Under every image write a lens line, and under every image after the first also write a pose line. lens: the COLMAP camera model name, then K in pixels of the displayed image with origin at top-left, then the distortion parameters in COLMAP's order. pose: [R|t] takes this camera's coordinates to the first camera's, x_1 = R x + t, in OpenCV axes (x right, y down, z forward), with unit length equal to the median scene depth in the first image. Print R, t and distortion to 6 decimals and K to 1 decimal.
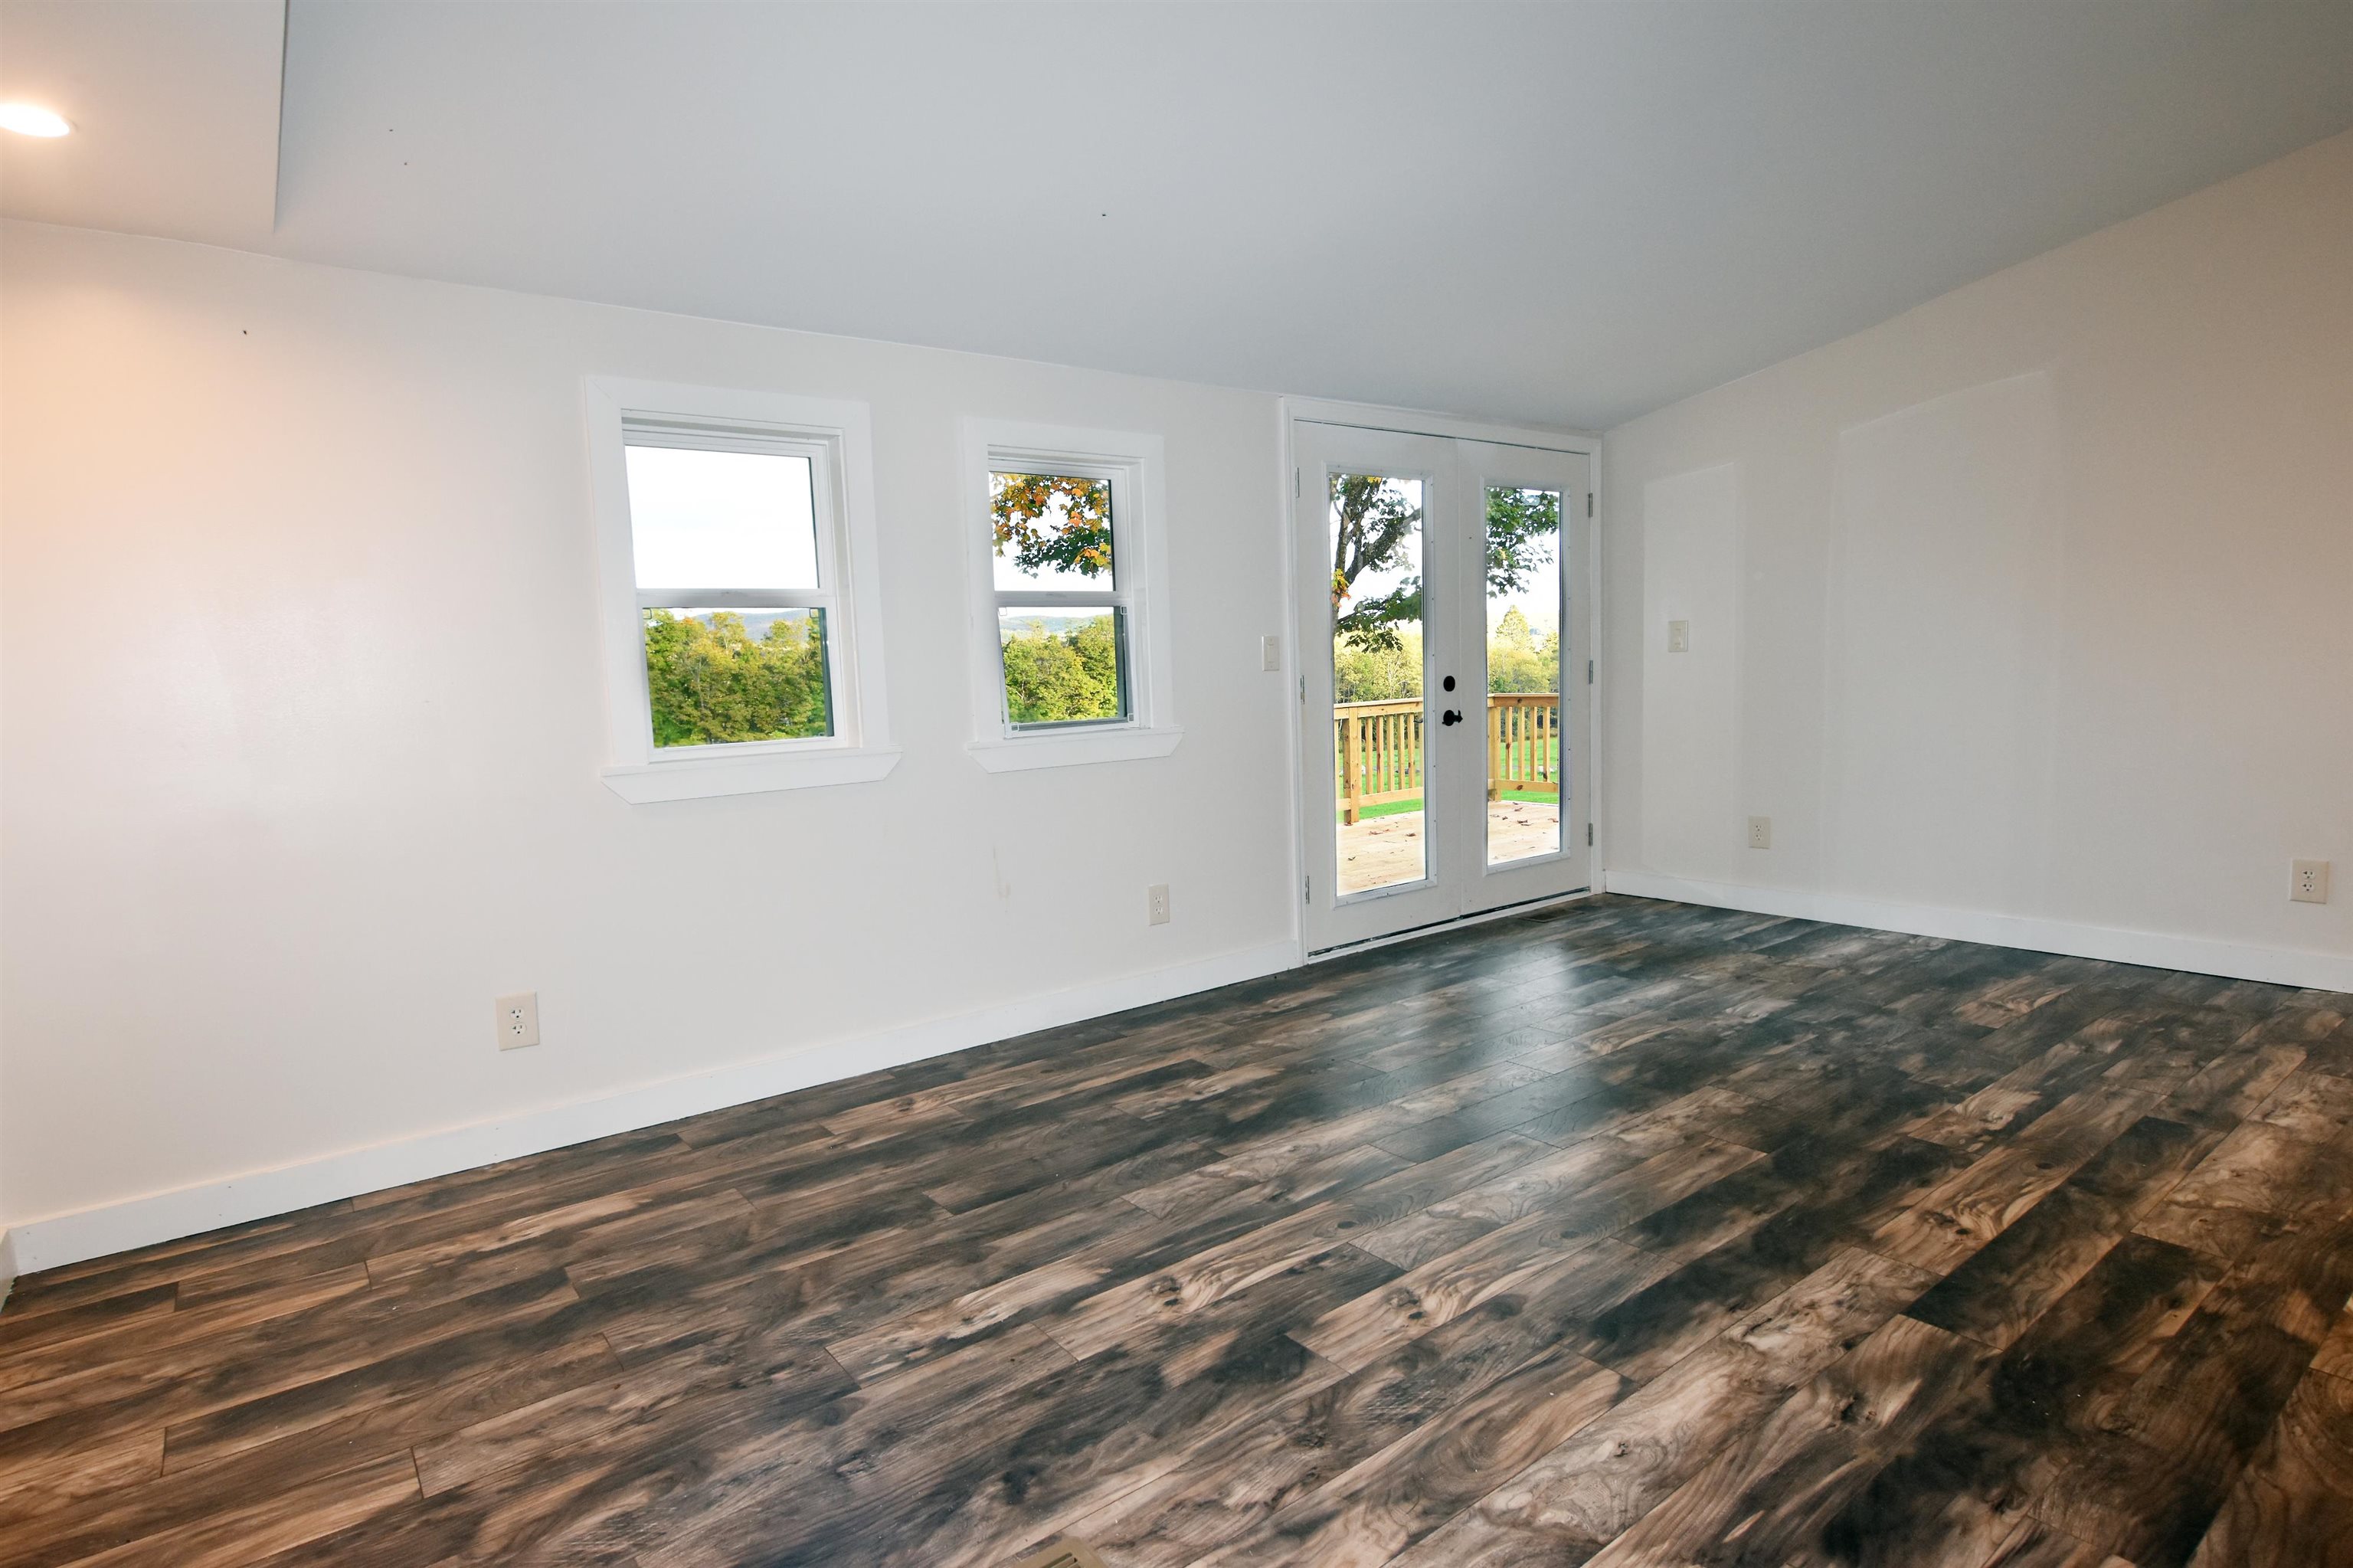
lens RADIAL K [[1235.6, 0, 1181.7], [0, 1235.6, 777.7], [0, 0, 1]] dist [-0.001294, -0.007357]
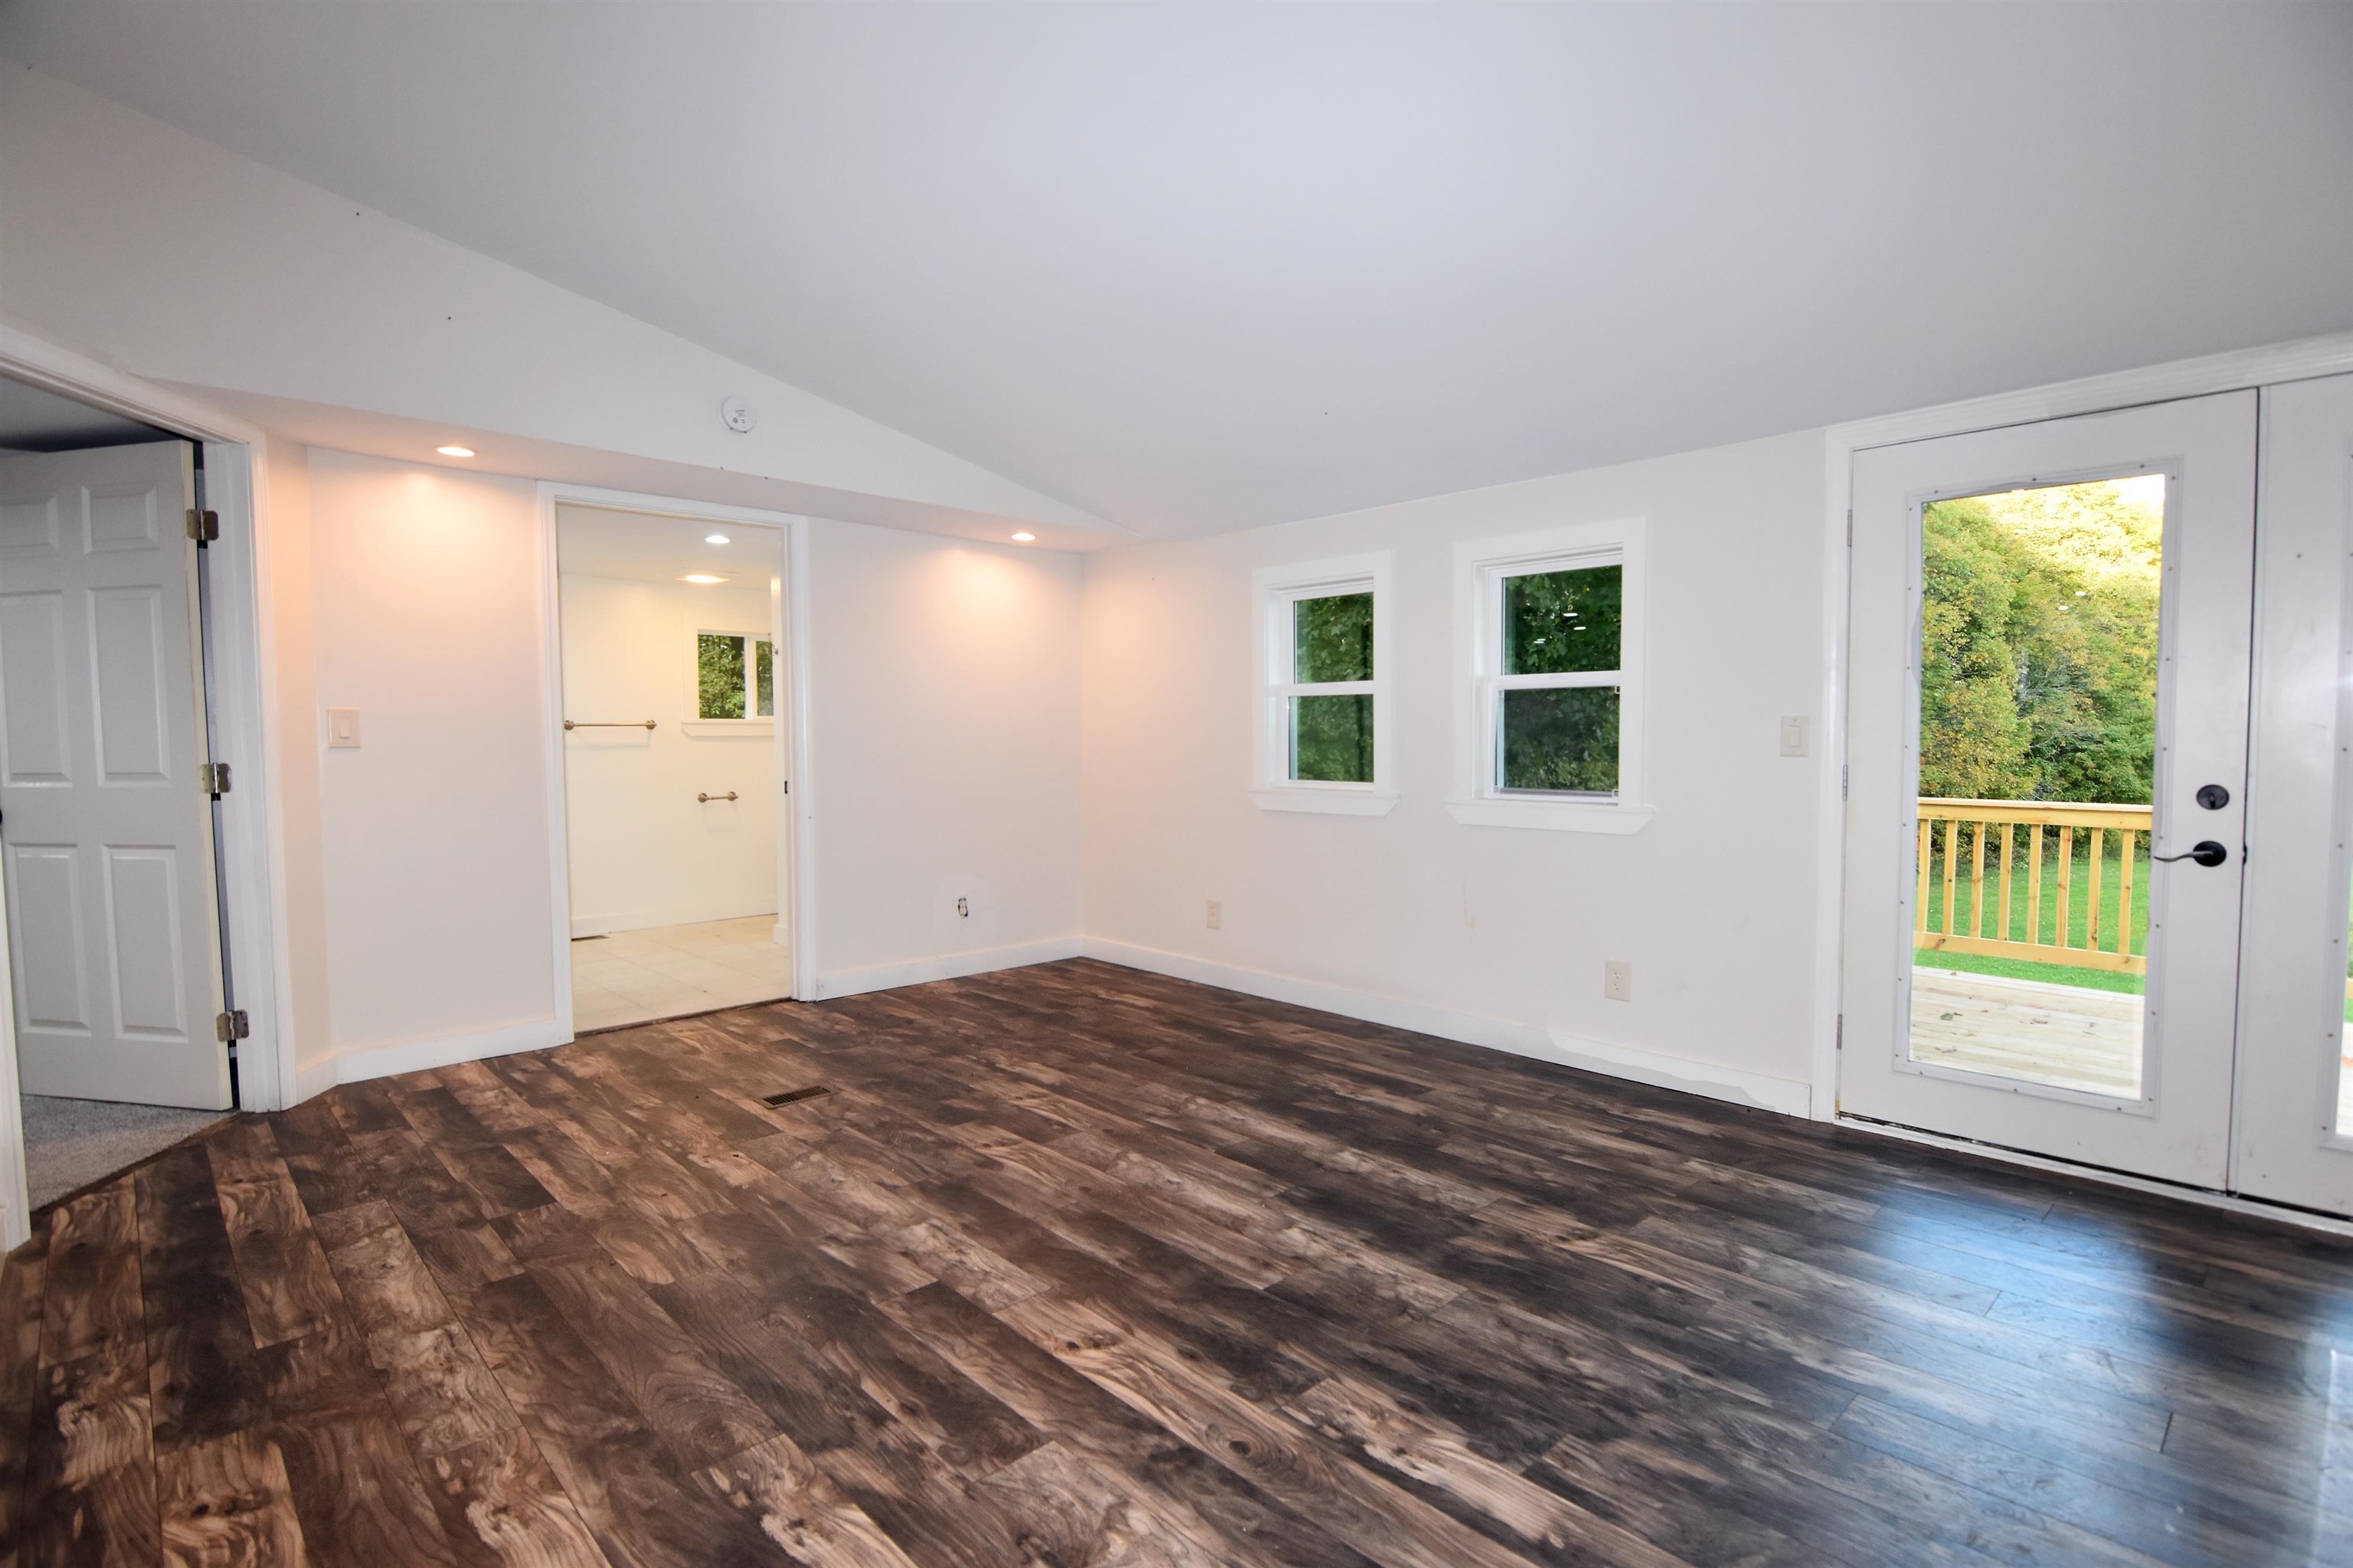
lens RADIAL K [[1137.6, 0, 1184.0], [0, 1137.6, 795.6], [0, 0, 1]] dist [-0.007149, -0.009222]
pose [[0.100543, 0.089776, -0.990874, 1.373469], [-0.091120, 0.992566, 0.080683, -0.145926], [0.990751, 0.082177, 0.107976, 0.858951]]
